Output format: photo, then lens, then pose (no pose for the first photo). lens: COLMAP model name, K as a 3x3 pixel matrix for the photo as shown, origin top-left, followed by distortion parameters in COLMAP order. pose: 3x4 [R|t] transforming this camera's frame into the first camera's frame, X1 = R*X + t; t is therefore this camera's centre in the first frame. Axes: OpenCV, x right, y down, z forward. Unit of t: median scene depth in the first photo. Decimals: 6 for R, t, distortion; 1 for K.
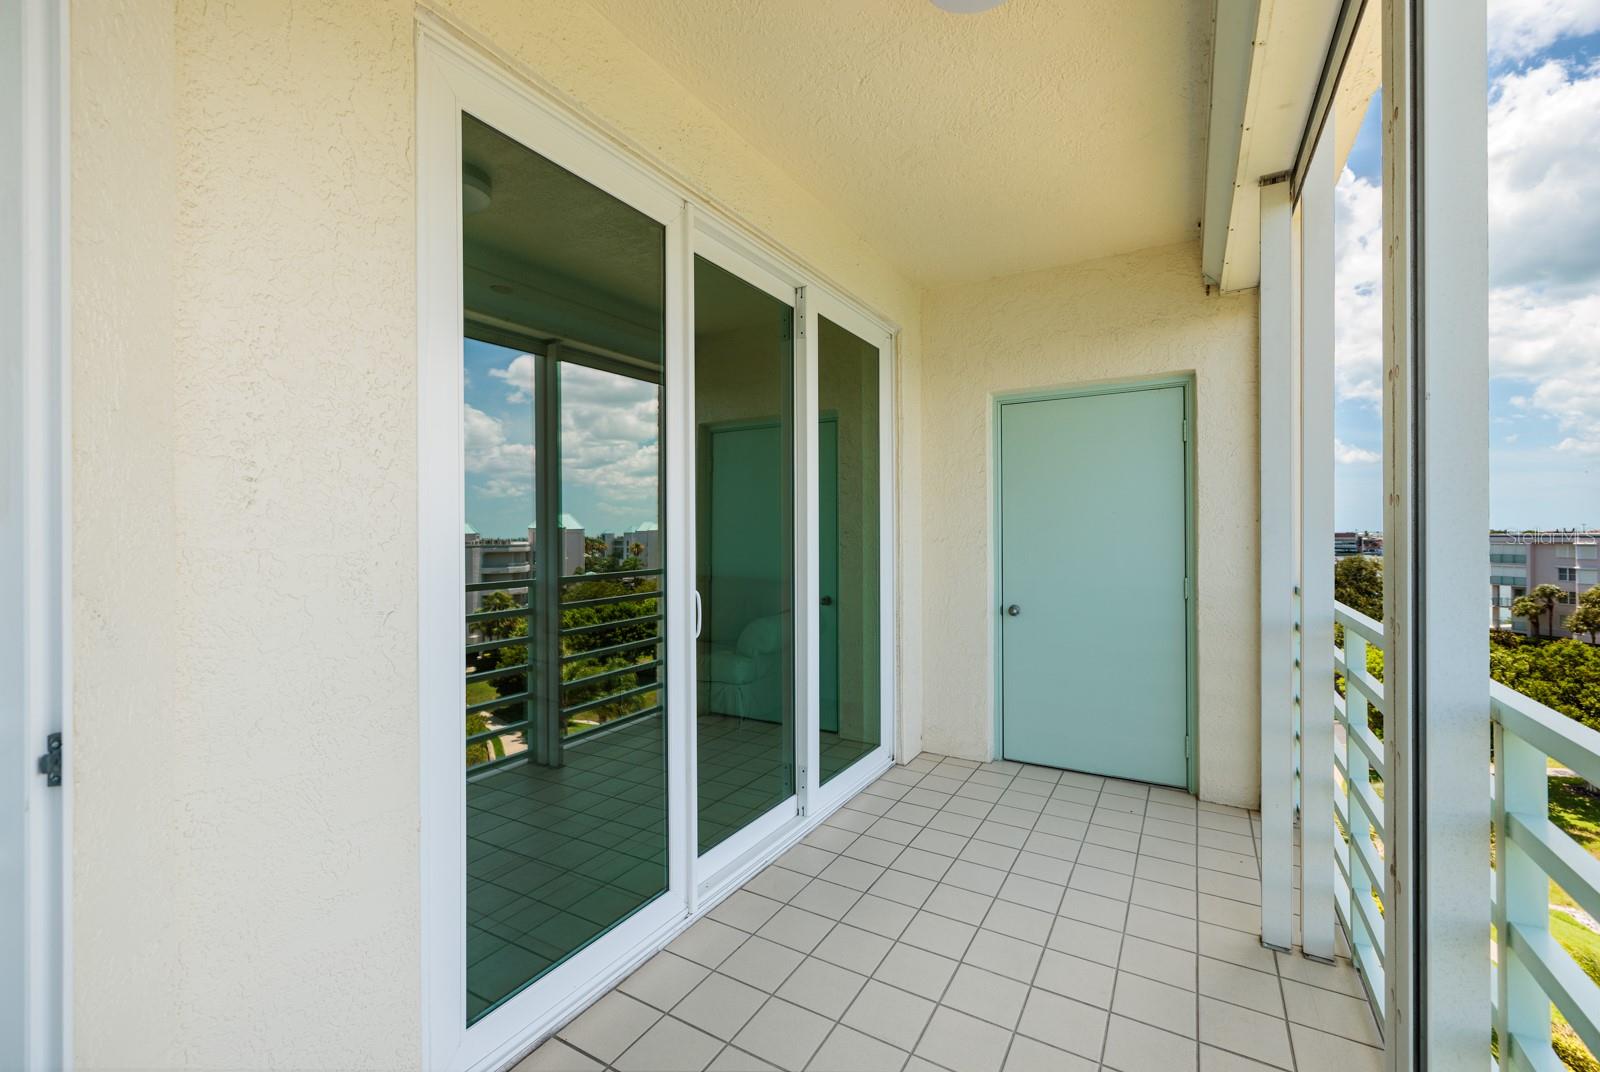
lens RADIAL K [[671.4, 0, 800.2], [0, 671.4, 533.7], [0, 0, 1]] dist [0.001922, -0.000051]
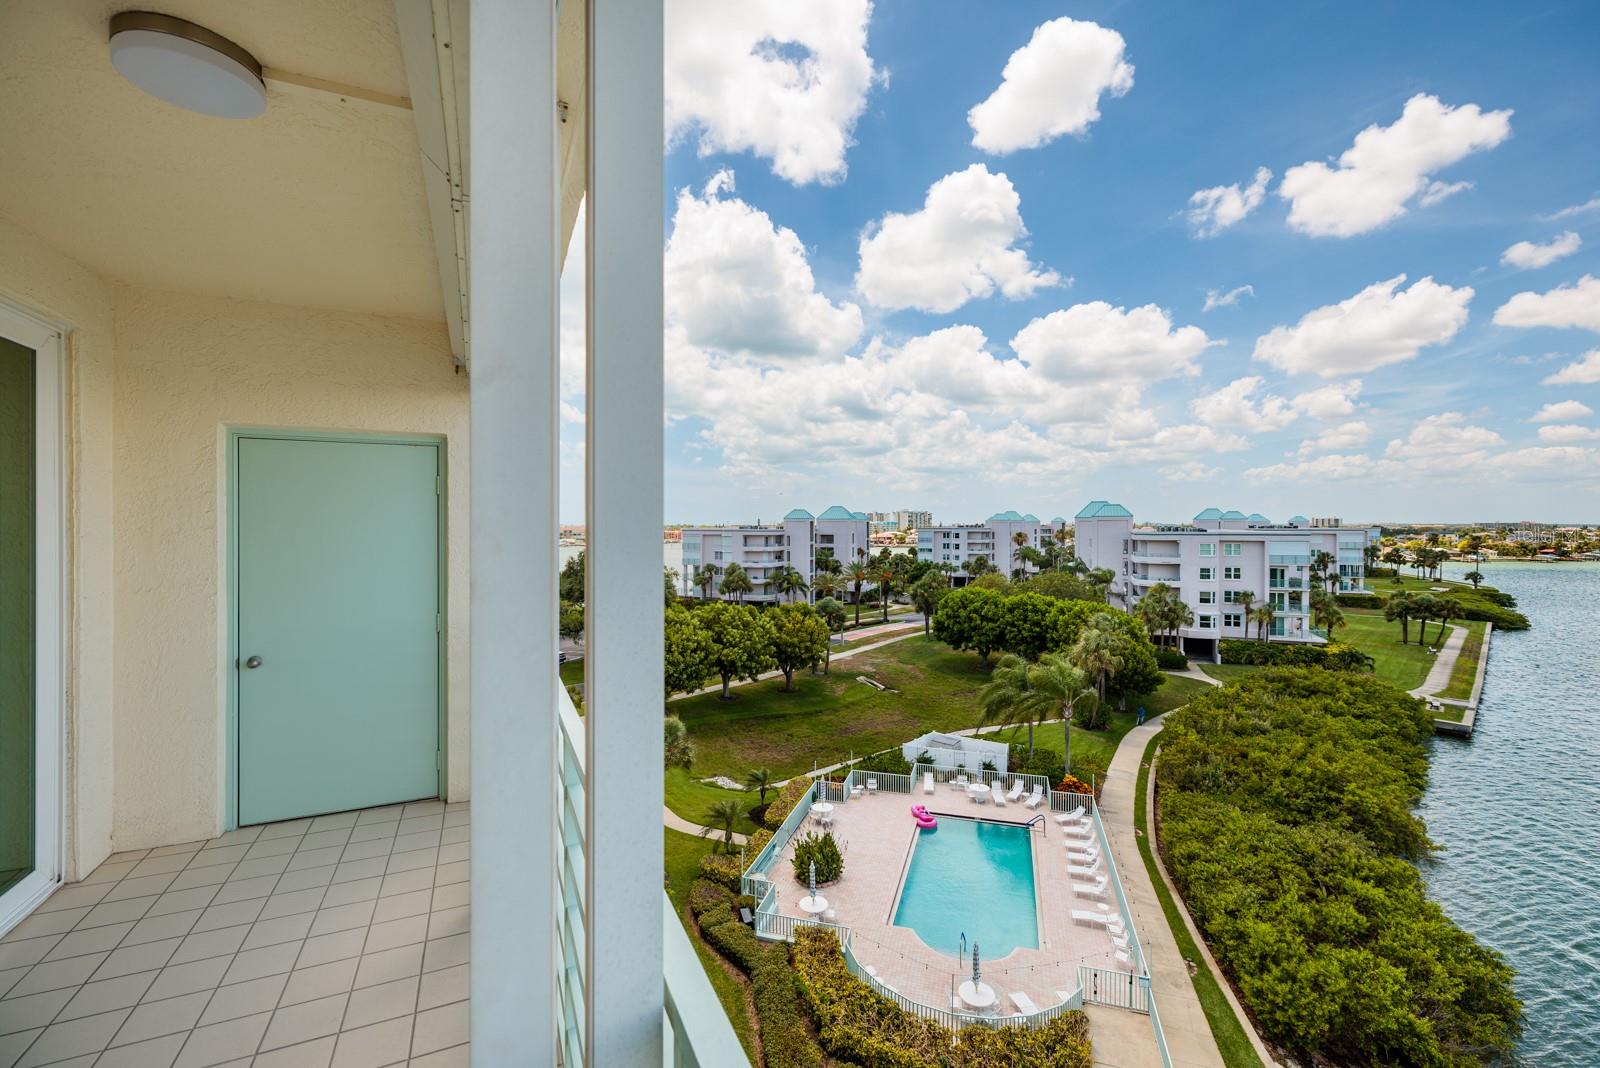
lens RADIAL K [[671.4, 0, 801.9], [0, 671.4, 530.0], [0, 0, 1]] dist [0.001922, -0.000051]
pose [[0.563780, 0.003454, 0.825918, -0.021822], [-0.008636, 0.999961, 0.001713, -0.077344], [-0.825880, -0.008098, 0.563788, -0.145398]]
